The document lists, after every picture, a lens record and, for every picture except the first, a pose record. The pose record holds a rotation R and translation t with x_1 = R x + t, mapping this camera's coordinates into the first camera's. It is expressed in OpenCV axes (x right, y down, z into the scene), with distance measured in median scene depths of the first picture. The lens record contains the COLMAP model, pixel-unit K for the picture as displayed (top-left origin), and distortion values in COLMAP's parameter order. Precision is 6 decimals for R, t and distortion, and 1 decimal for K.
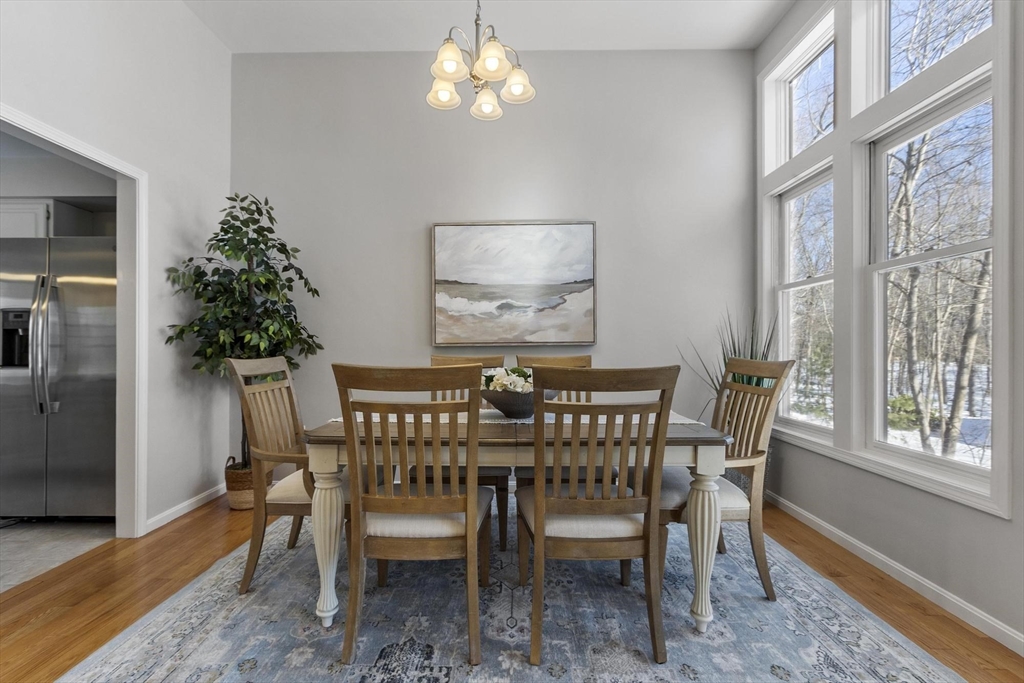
lens RADIAL K [[452.1, 0, 506.2], [0, 452.1, 345.0], [0, 0, 1]] dist [-0.000528, 0.000164]
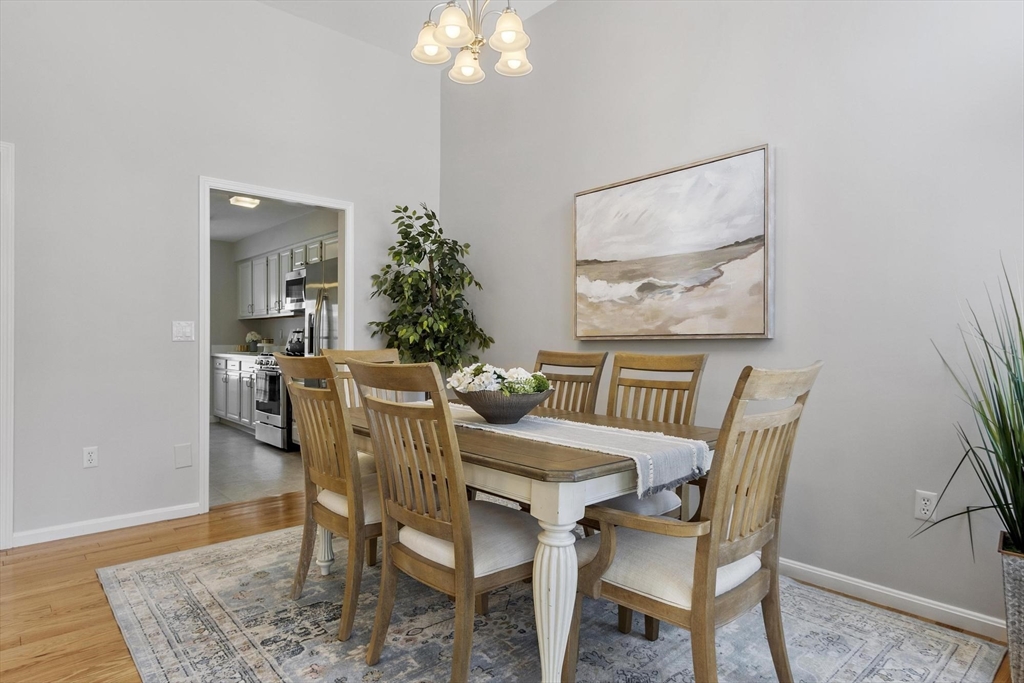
lens RADIAL K [[585.1, 0, 506.4], [0, 585.1, 343.2], [0, 0, 1]] dist [0.005445, 0.000664]
pose [[0.664440, 0.007476, -0.747304, 0.570772], [-0.000747, 0.999956, 0.009340, -0.001370], [0.747341, -0.005648, 0.664417, 0.179281]]
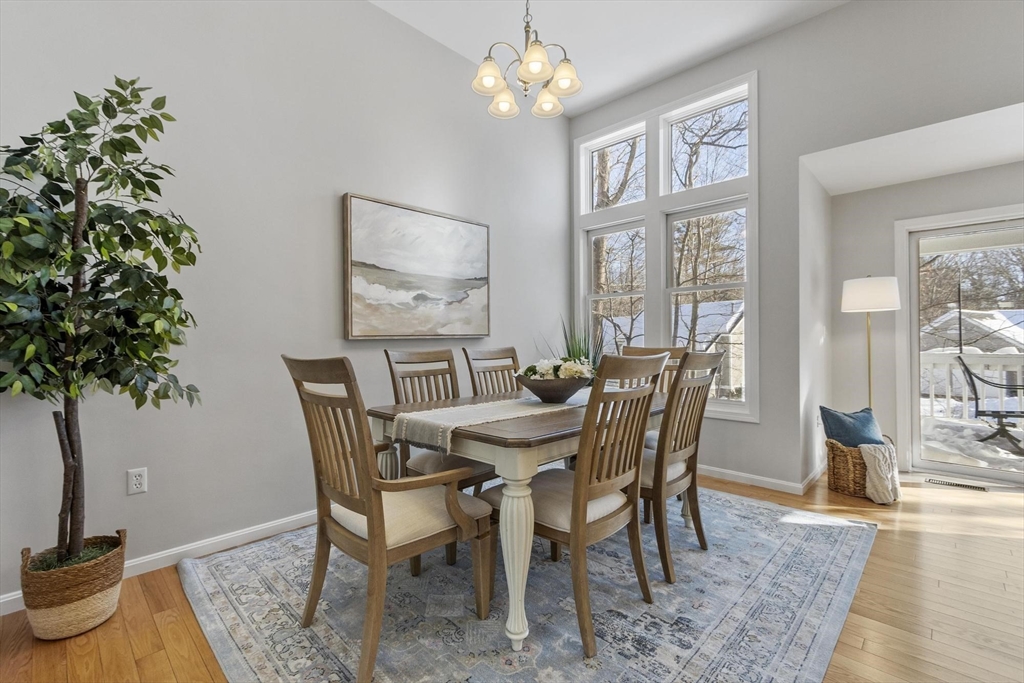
lens RADIAL K [[452.1, 0, 509.0], [0, 452.1, 337.7], [0, 0, 1]] dist [-0.000528, 0.000164]
pose [[0.691079, -0.000748, 0.722779, -0.562465], [0.005535, 0.999976, -0.004257, 0.004672], [-0.722758, 0.006942, 0.691066, 0.207896]]
